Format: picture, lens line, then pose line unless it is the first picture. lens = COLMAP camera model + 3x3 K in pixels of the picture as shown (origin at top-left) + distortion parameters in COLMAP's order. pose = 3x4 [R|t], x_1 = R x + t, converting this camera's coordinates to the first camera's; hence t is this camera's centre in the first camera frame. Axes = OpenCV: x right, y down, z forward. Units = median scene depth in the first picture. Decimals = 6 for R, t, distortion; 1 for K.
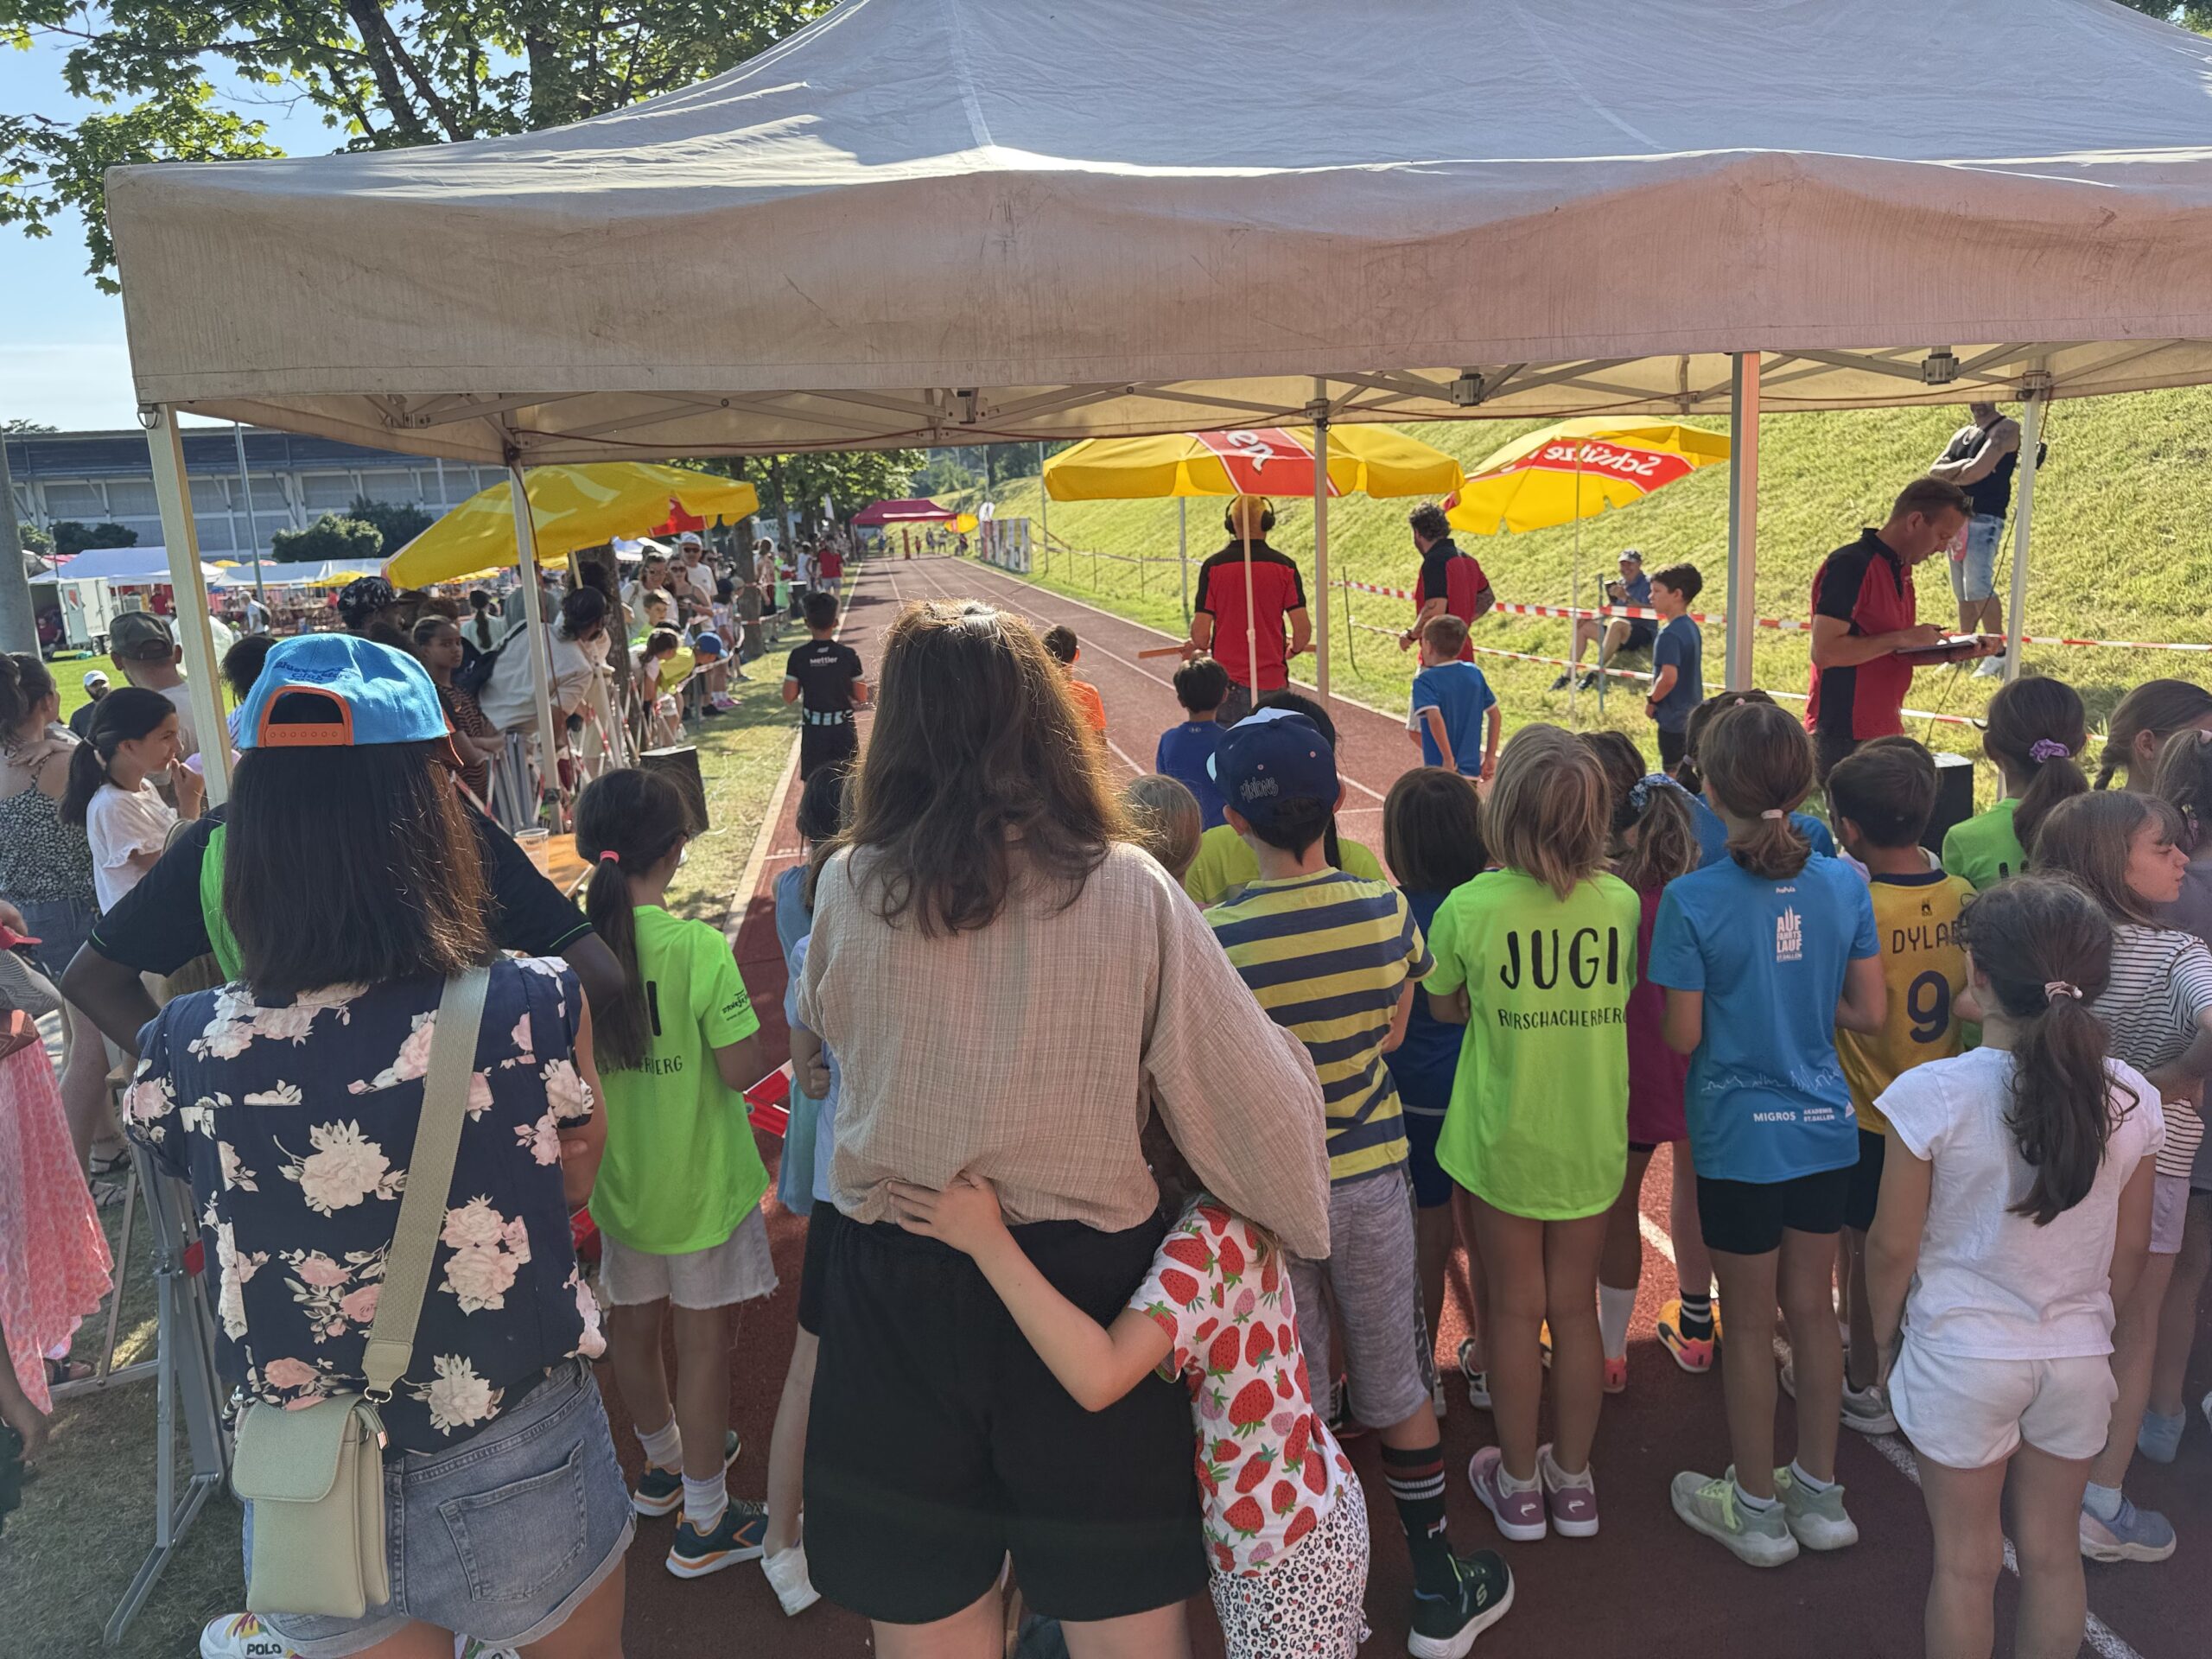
lens RADIAL K [[1572.6, 0, 1101.7], [0, 1572.6, 829.9], [0, 0, 1]] dist [0.004074, -0.002866]
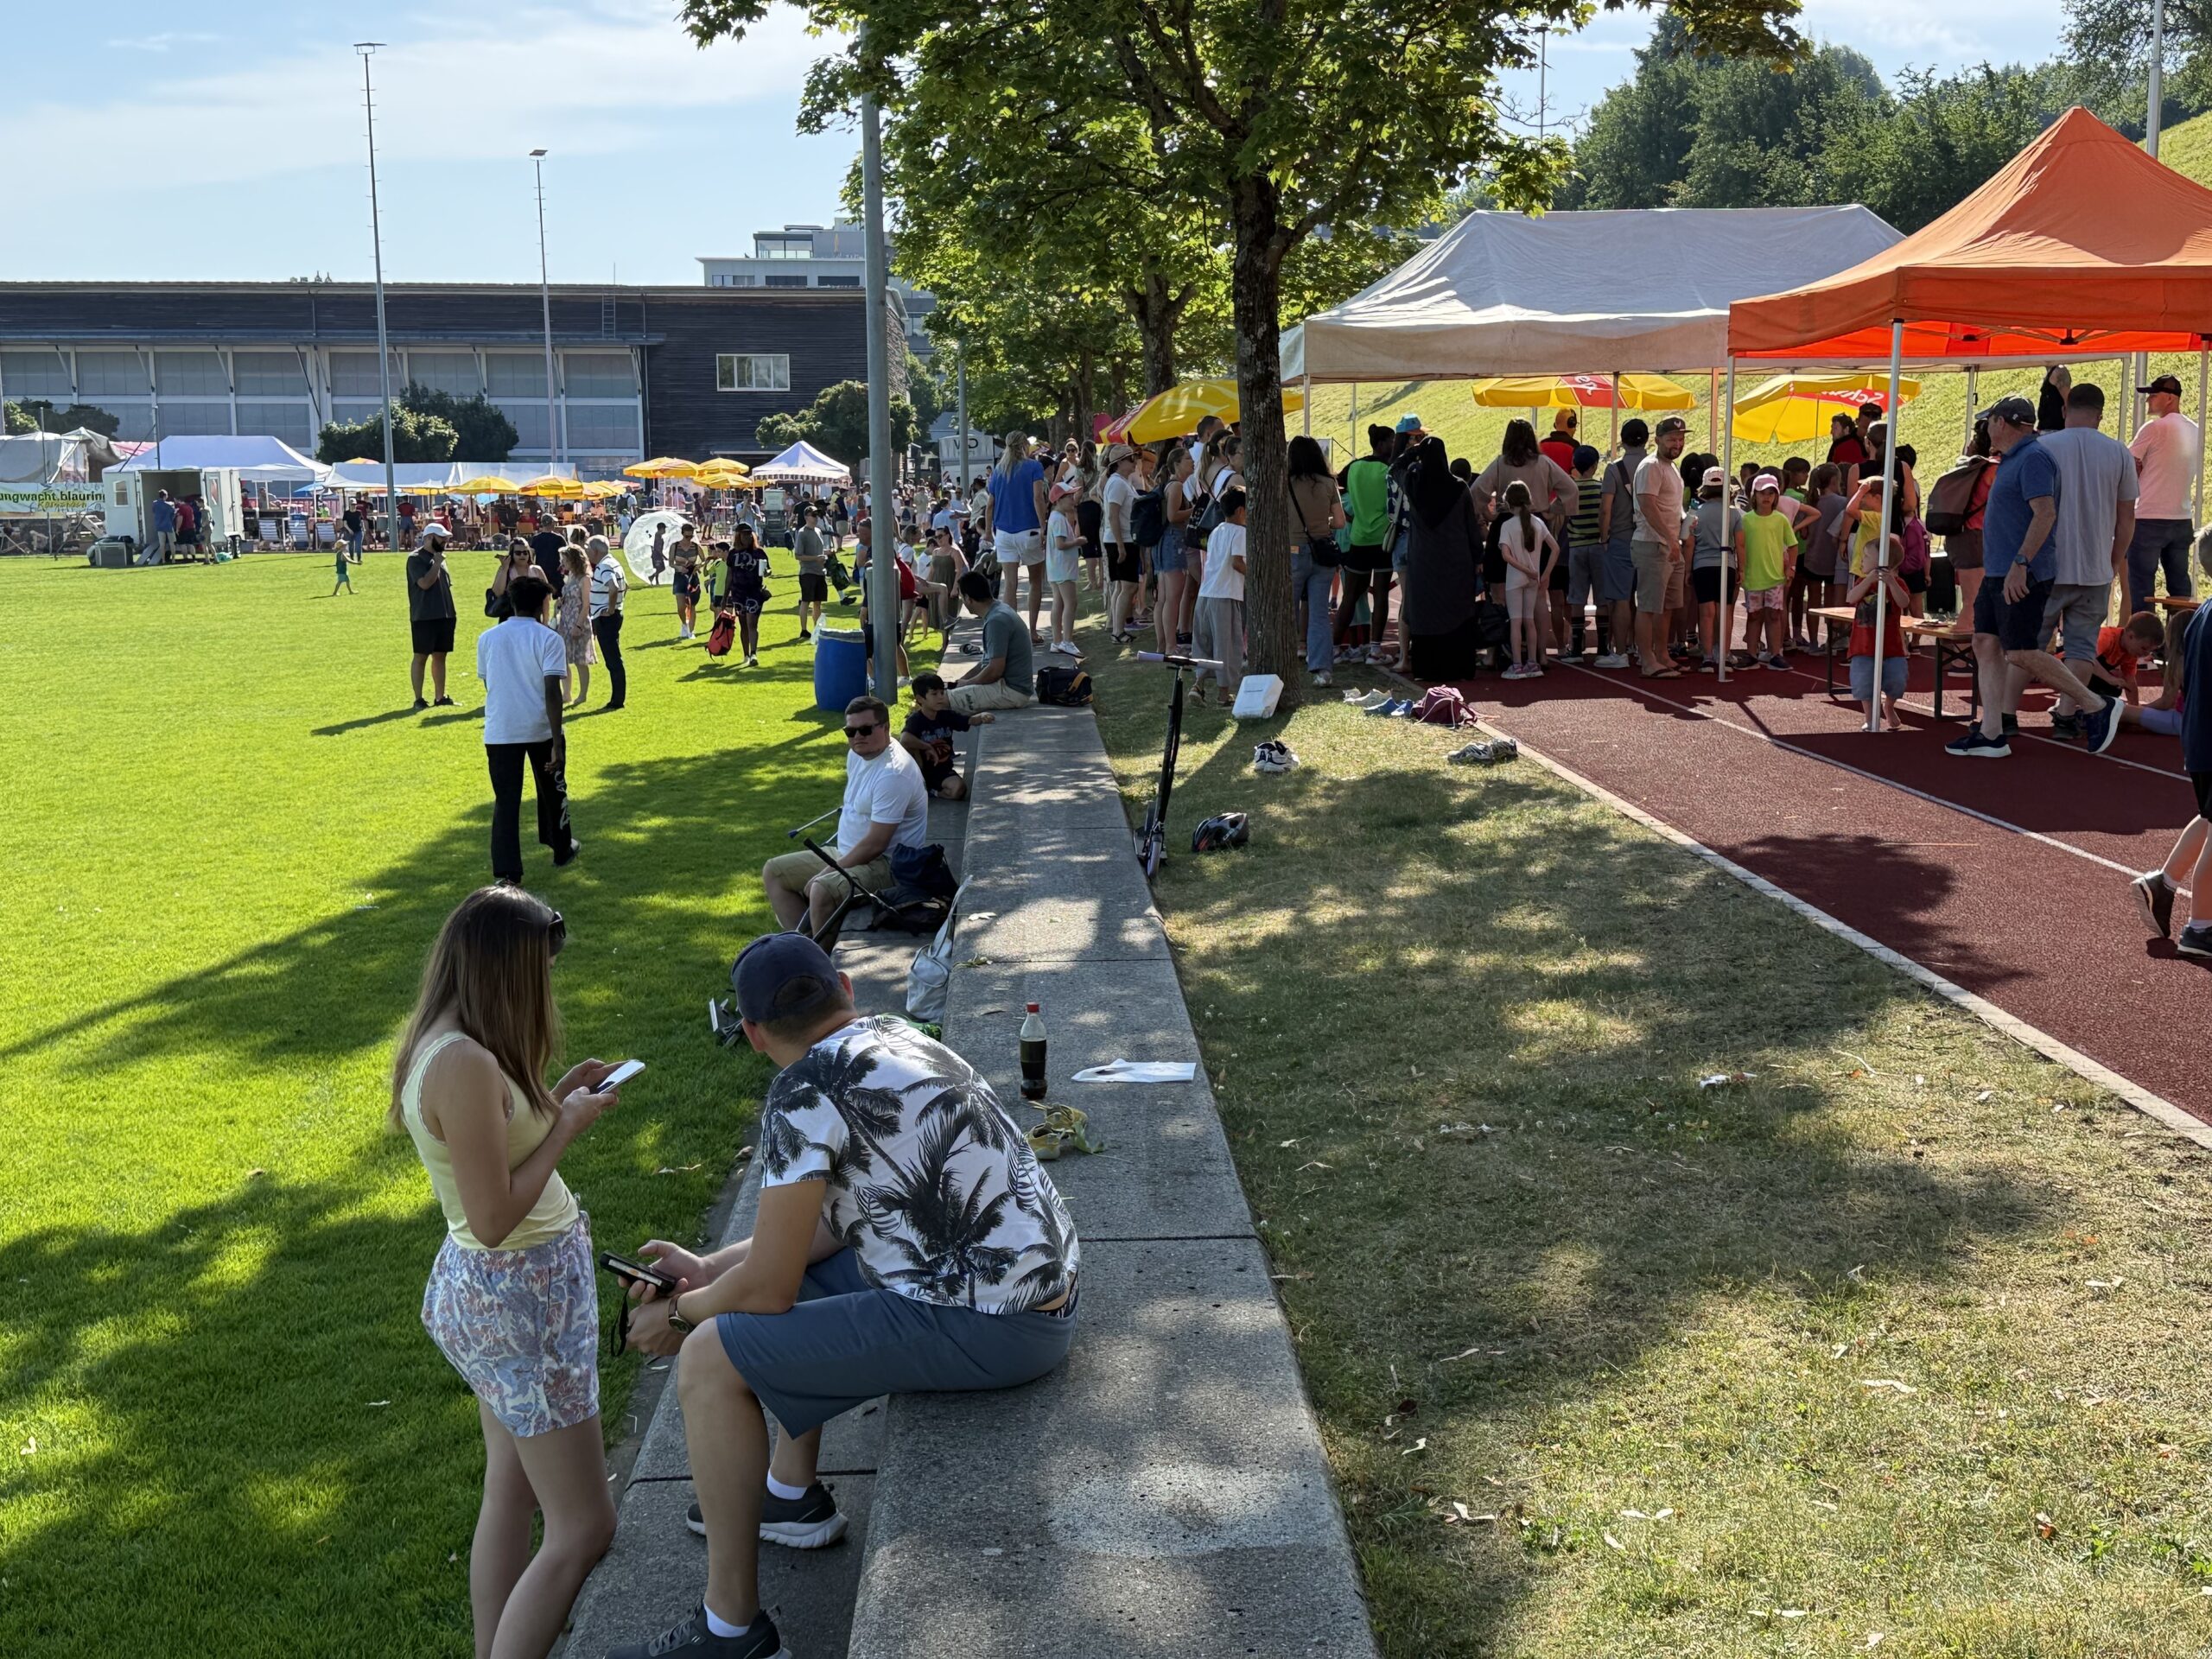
lens RADIAL K [[2471.6, 0, 1105.2], [0, 2471.6, 829.1], [0, 0, 1]] dist [0.041600, 0.000000]
pose [[0.992216, 0.055399, -0.111525, -0.026196], [-0.060266, 0.997350, -0.040756, 0.097621], [0.108971, 0.047160, 0.992926, -0.433995]]
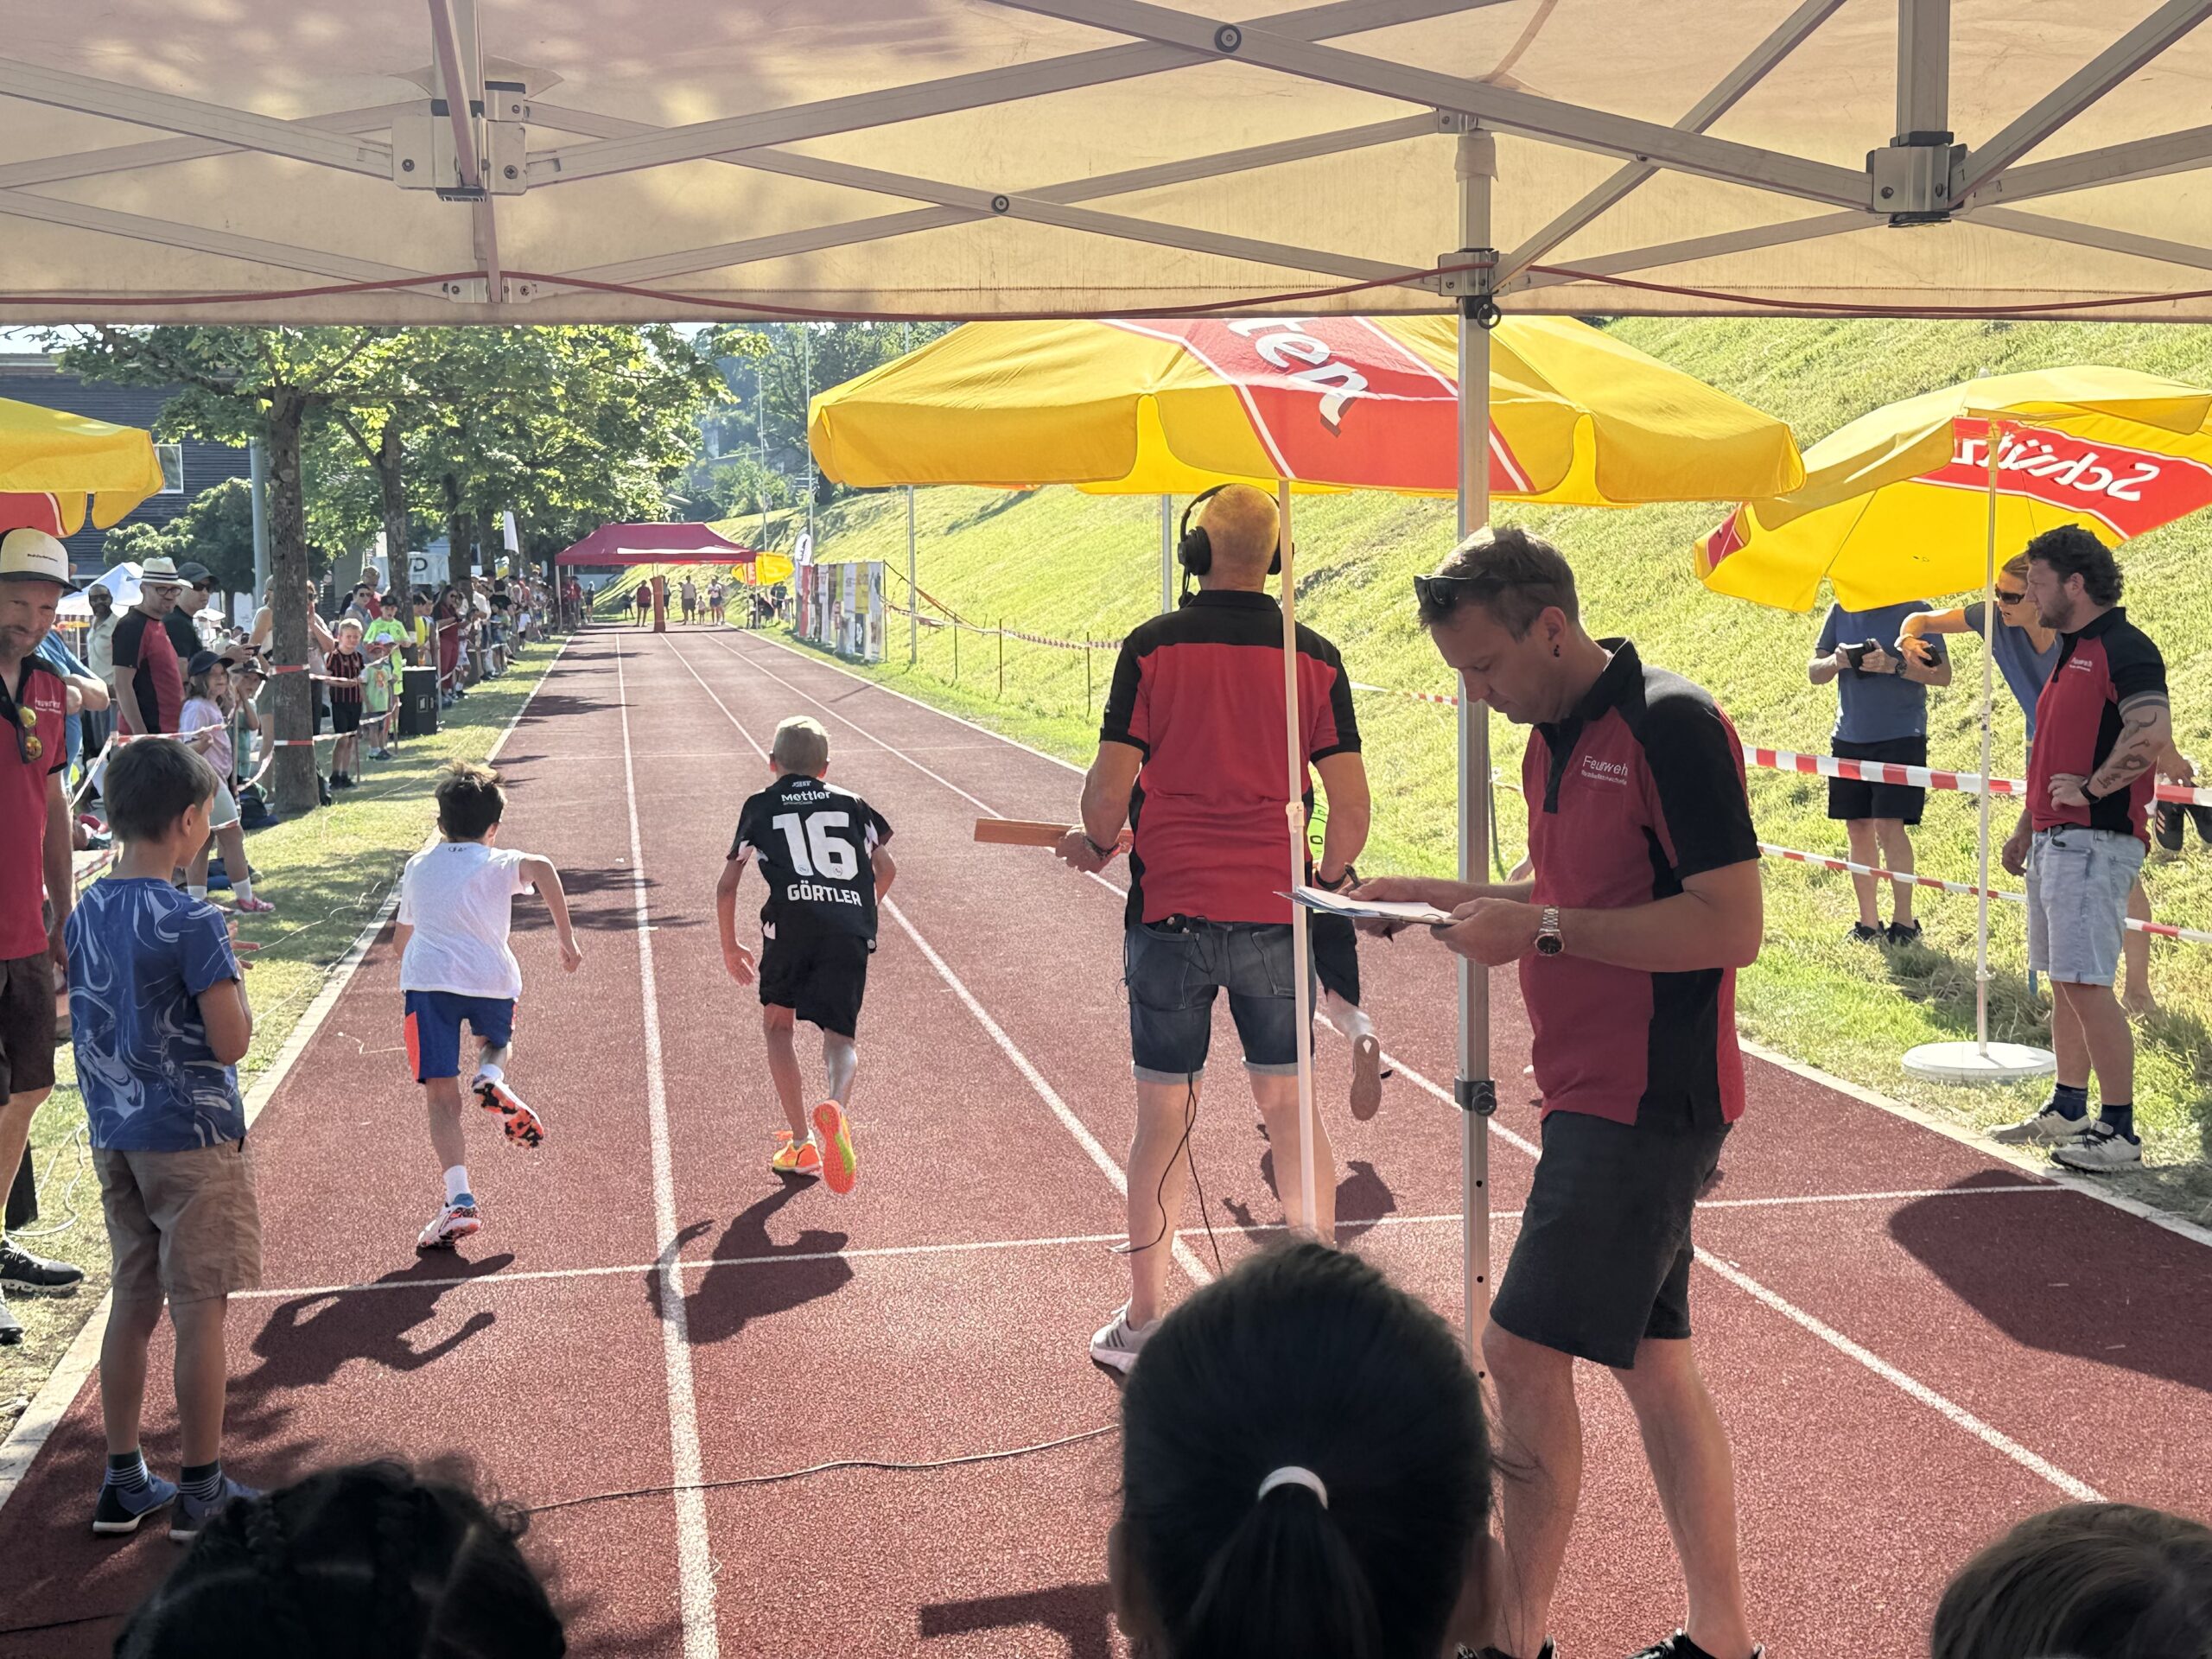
lens RADIAL K [[2849.8, 0, 1101.2], [0, 2849.8, 829.1], [0, 0, 1]] dist [-0.225483, 0.000000]
pose [[0.999119, 0.030953, 0.028335, 0.004118], [-0.027776, 0.993940, -0.106361, -0.008073], [-0.031455, 0.105481, 0.993924, 0.052439]]
